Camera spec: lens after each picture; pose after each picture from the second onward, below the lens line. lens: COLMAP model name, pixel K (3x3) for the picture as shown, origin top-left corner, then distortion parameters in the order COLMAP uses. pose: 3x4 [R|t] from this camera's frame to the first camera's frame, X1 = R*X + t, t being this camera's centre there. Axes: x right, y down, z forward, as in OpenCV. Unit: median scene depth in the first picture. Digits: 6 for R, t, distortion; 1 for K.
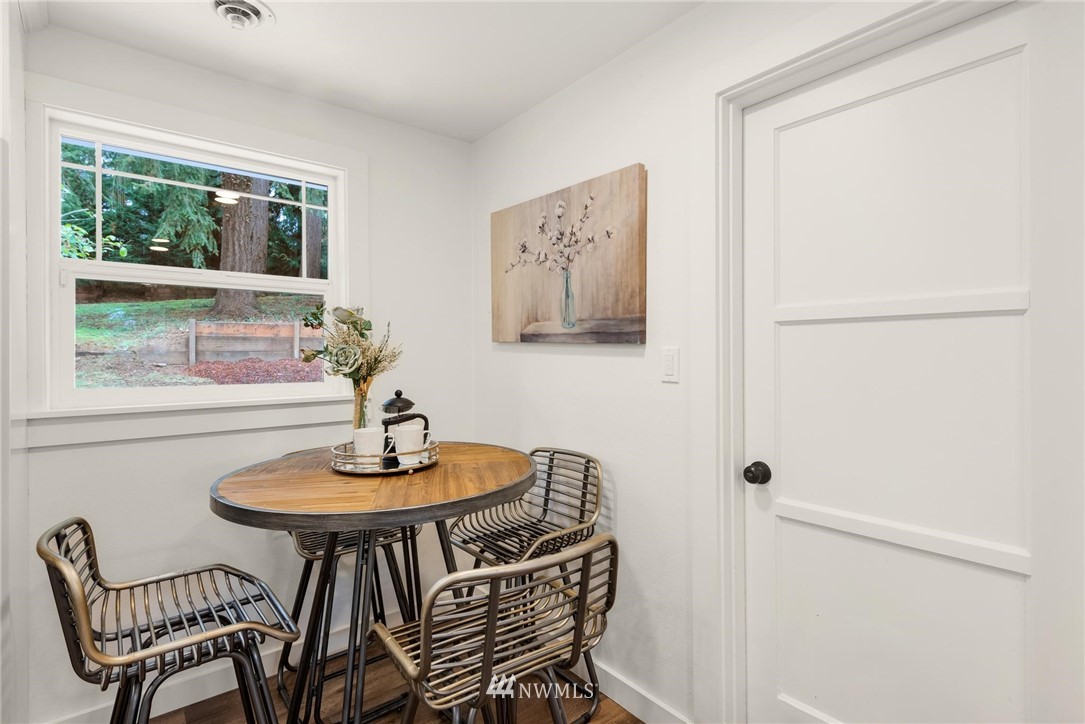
lens RADIAL K [[526.5, 0, 541.0], [0, 526.5, 353.2], [0, 0, 1]] dist [-0.003232, -0.000504]
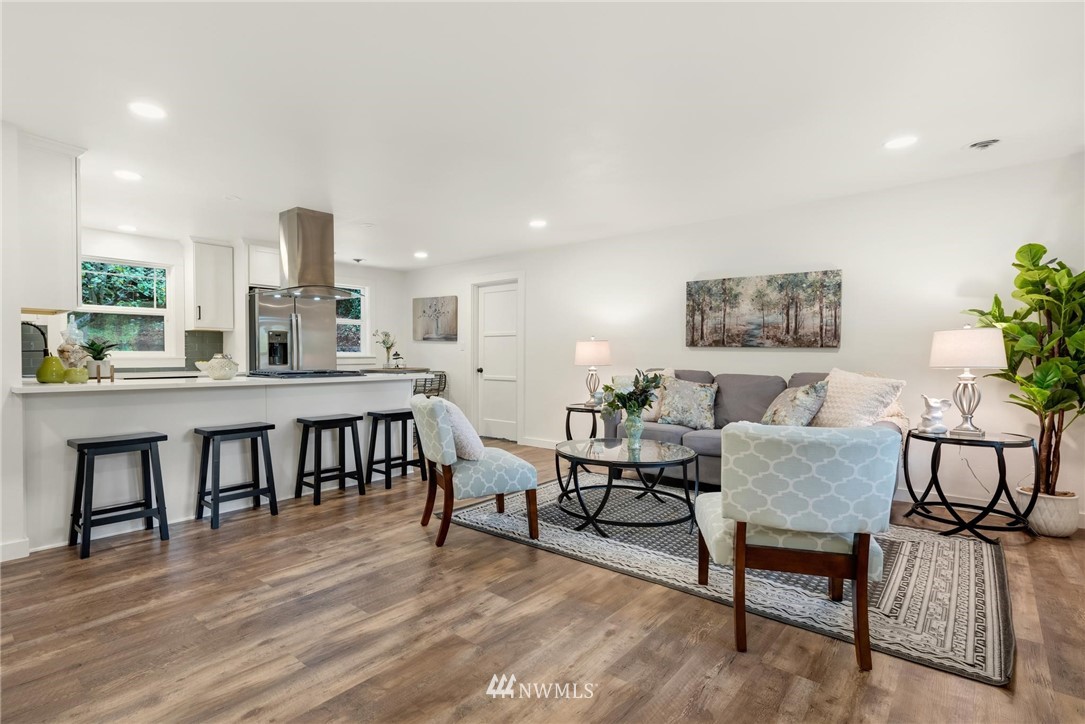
lens RADIAL K [[550.7, 0, 538.4], [0, 550.7, 359.3], [0, 0, 1]] dist [0.001215, 0.000172]
pose [[0.976782, -0.003642, 0.214203, -0.093402], [0.001321, 0.999939, 0.010980, 0.076564], [-0.214230, -0.010442, 0.976727, -3.172692]]
